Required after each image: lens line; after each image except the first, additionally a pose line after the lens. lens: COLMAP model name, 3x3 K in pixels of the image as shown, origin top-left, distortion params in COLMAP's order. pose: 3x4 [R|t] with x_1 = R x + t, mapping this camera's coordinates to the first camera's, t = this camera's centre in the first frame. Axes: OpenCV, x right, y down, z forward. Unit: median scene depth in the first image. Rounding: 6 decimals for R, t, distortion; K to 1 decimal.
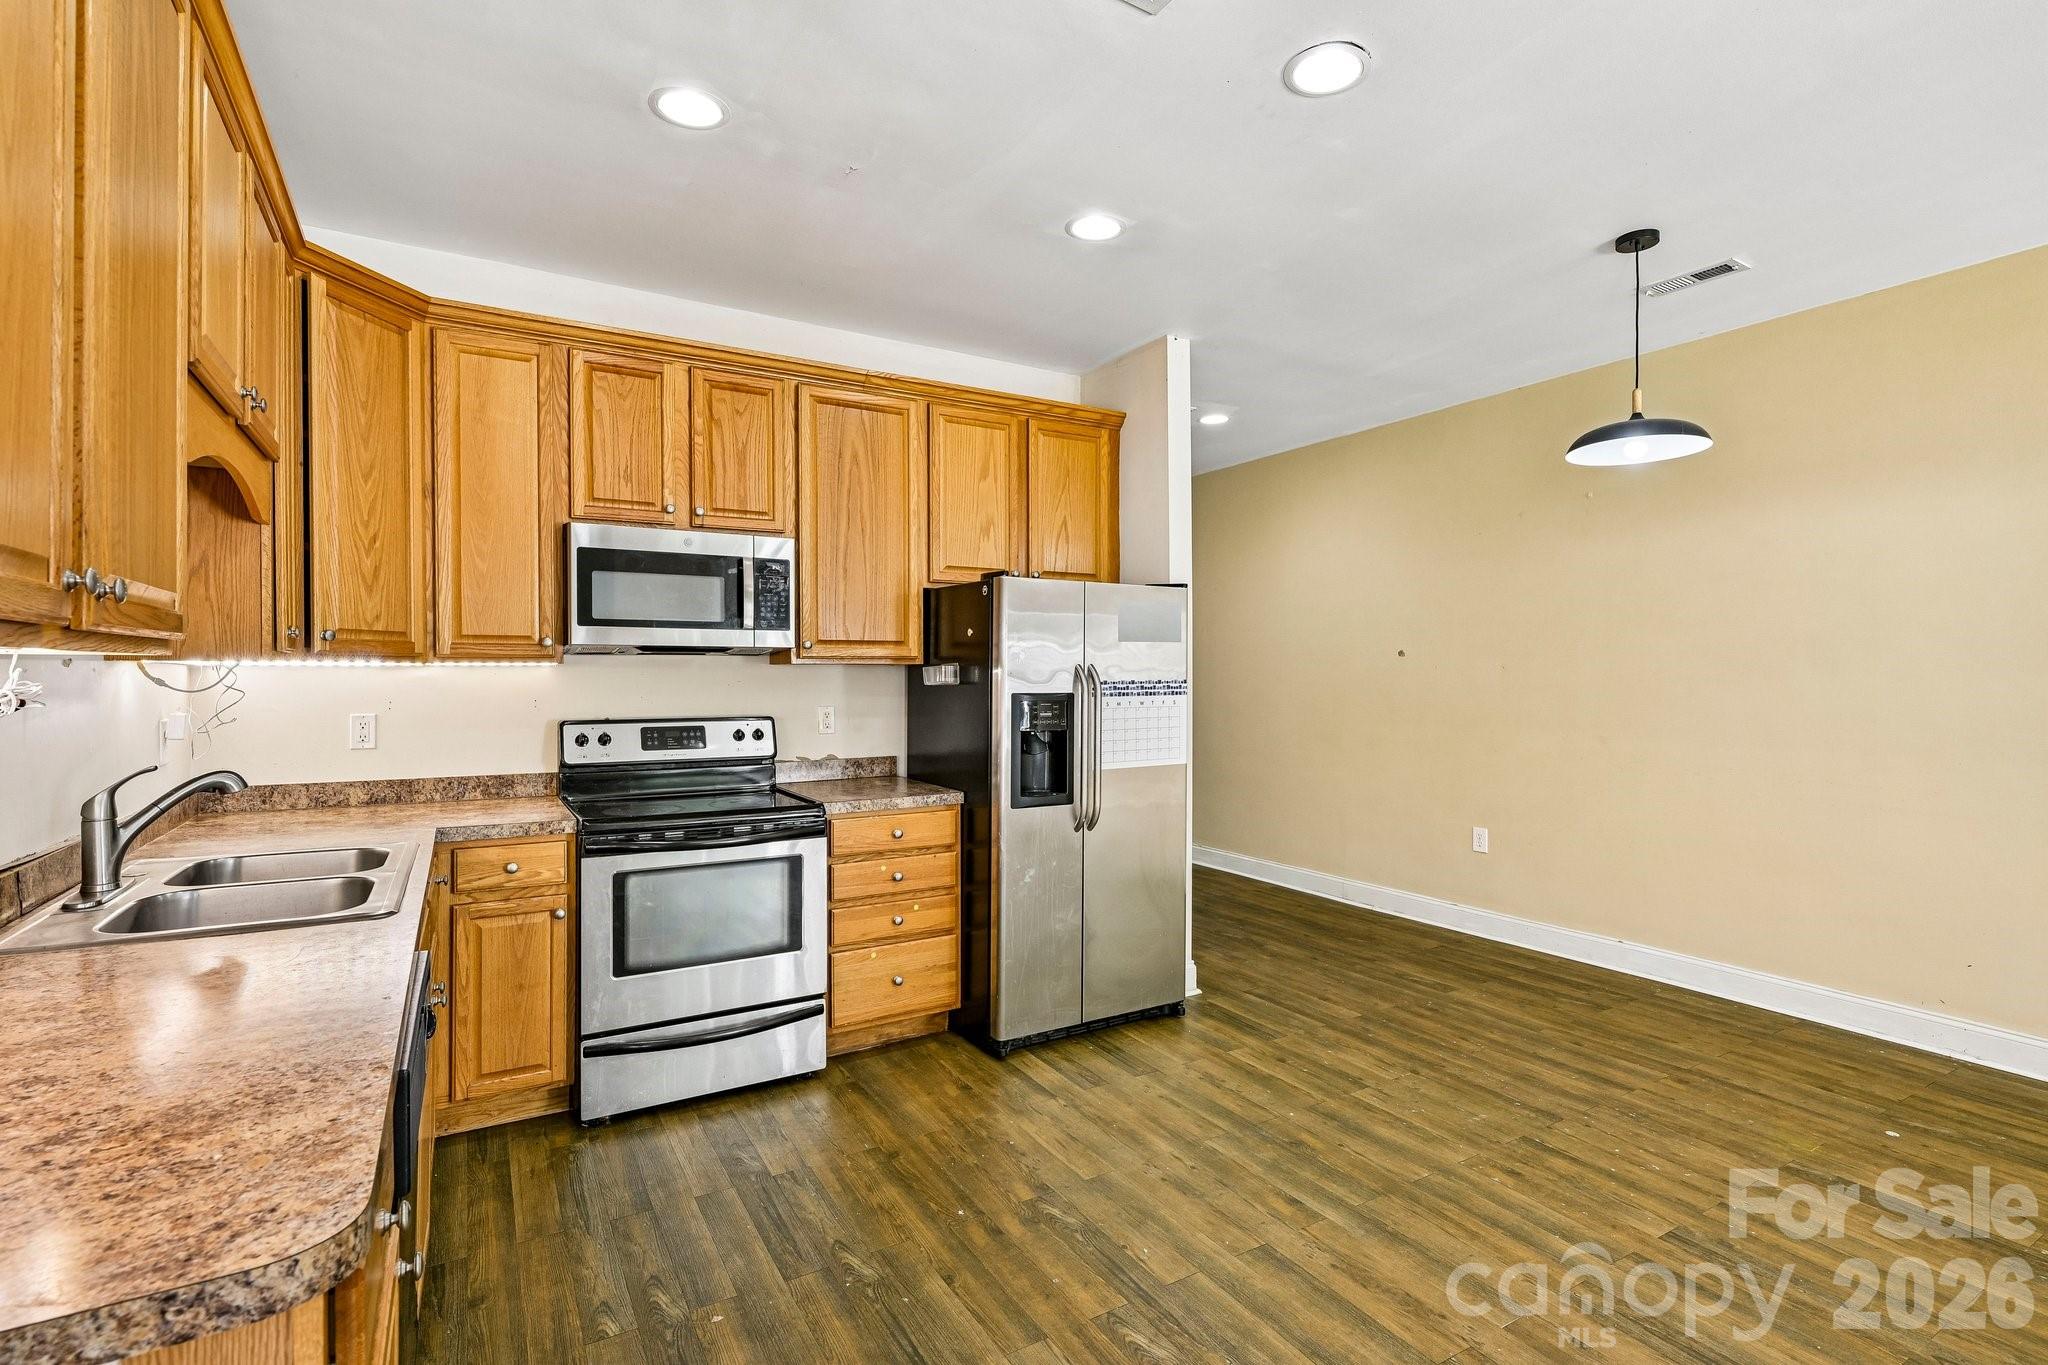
lens RADIAL K [[942.5, 0, 1013.8], [0, 942.5, 689.4], [0, 0, 1]] dist [0.001535, 0.000099]
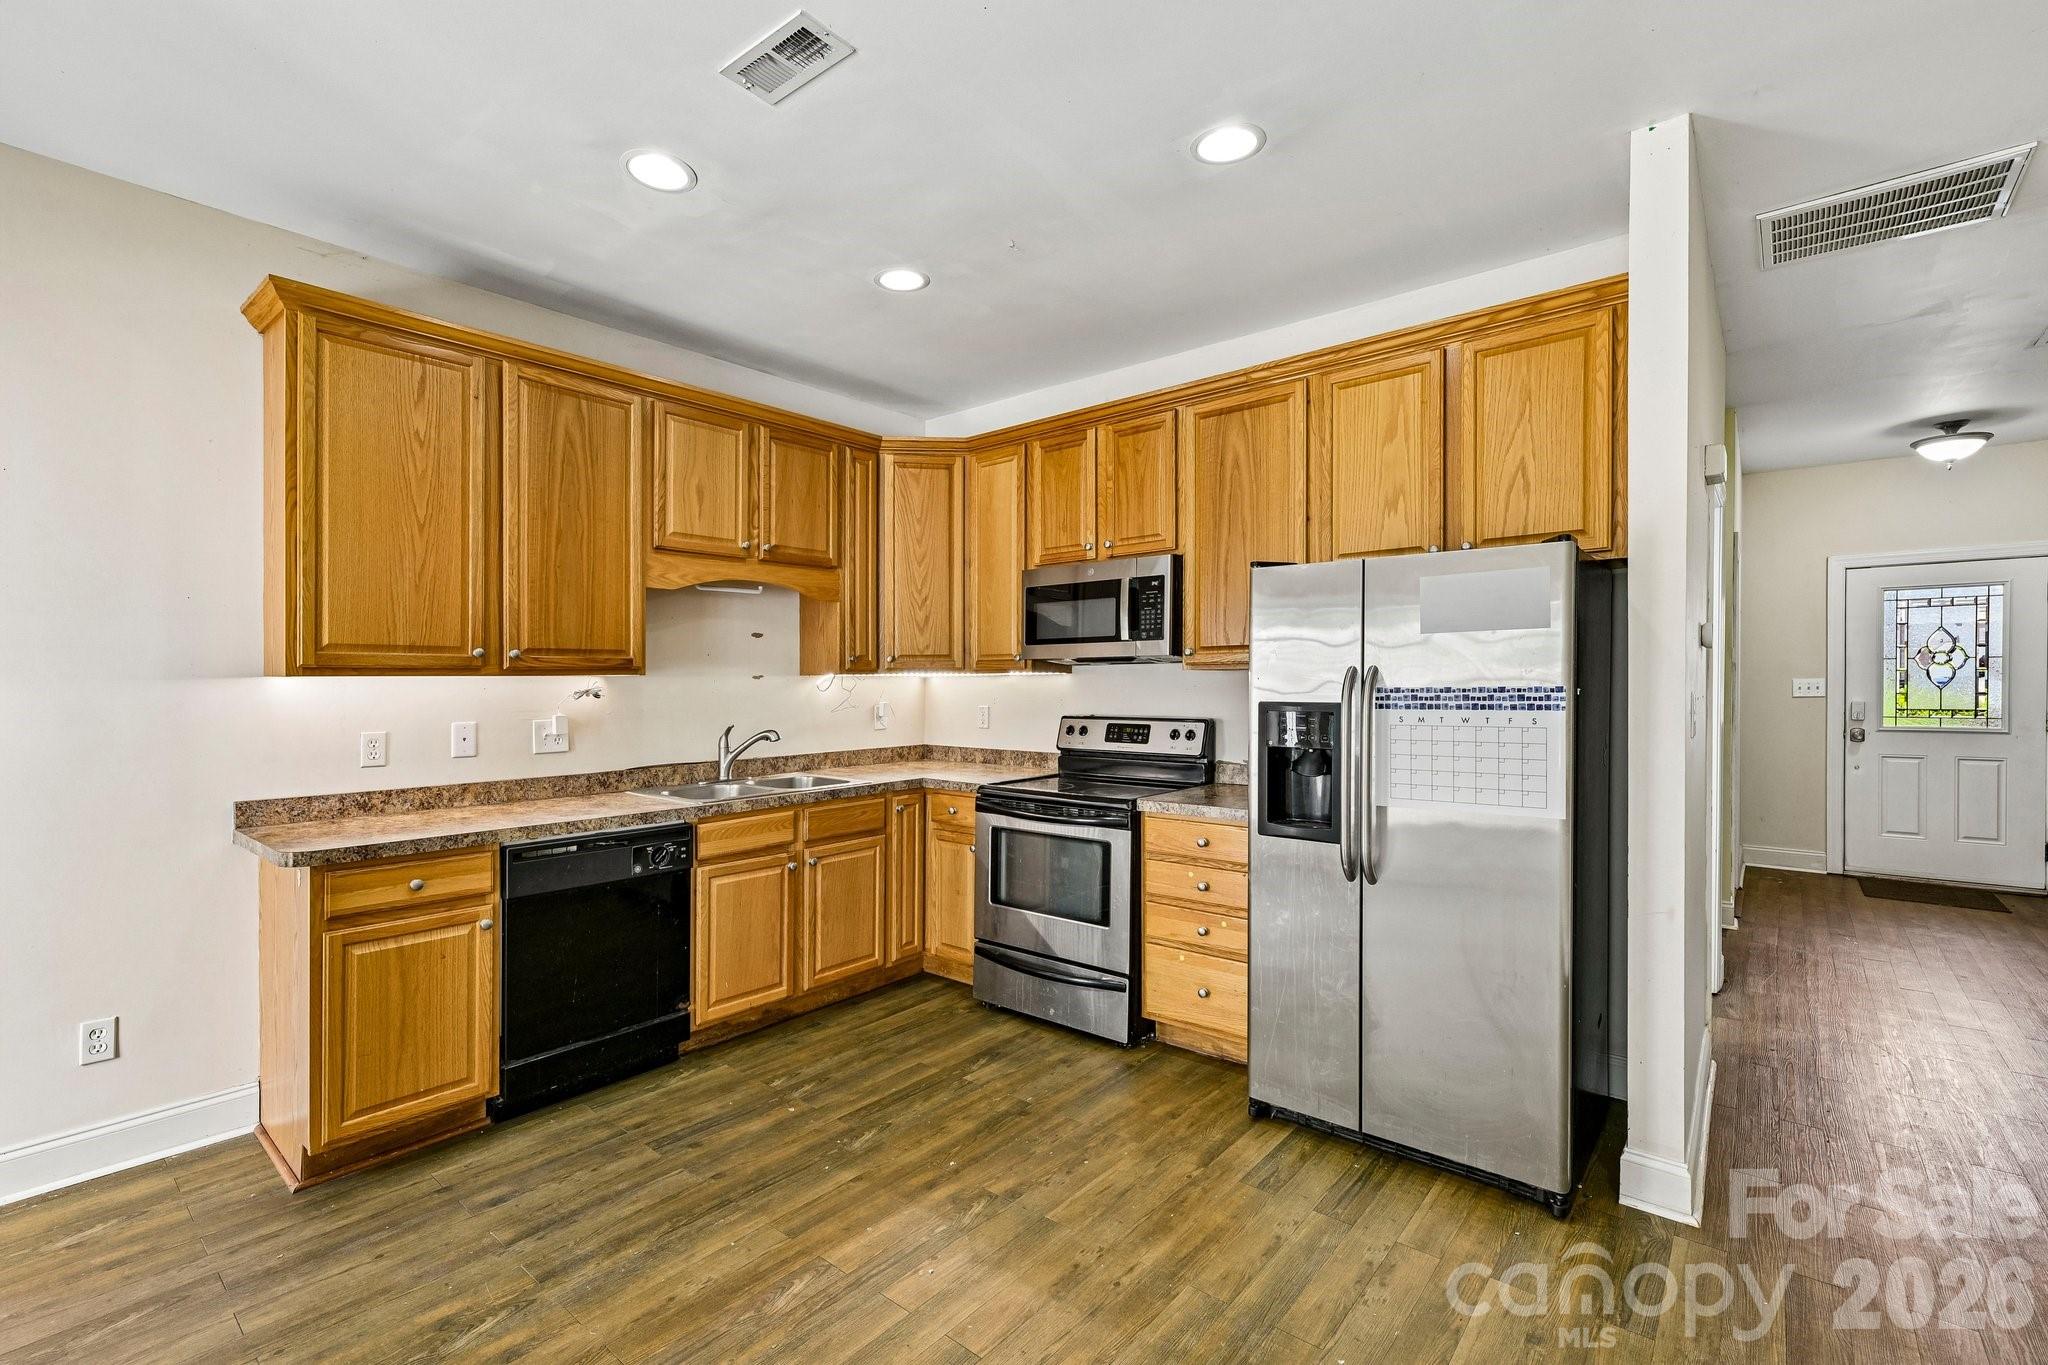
lens RADIAL K [[893.2, 0, 1024.0], [0, 893.2, 682.5], [0, 0, 1]] dist [0.000573, 0.000036]
pose [[0.346411, 0.000767, -0.938083, 0.687435], [-0.007951, 0.999966, -0.002119, -0.009946], [0.938049, 0.008193, 0.346405, 0.503681]]
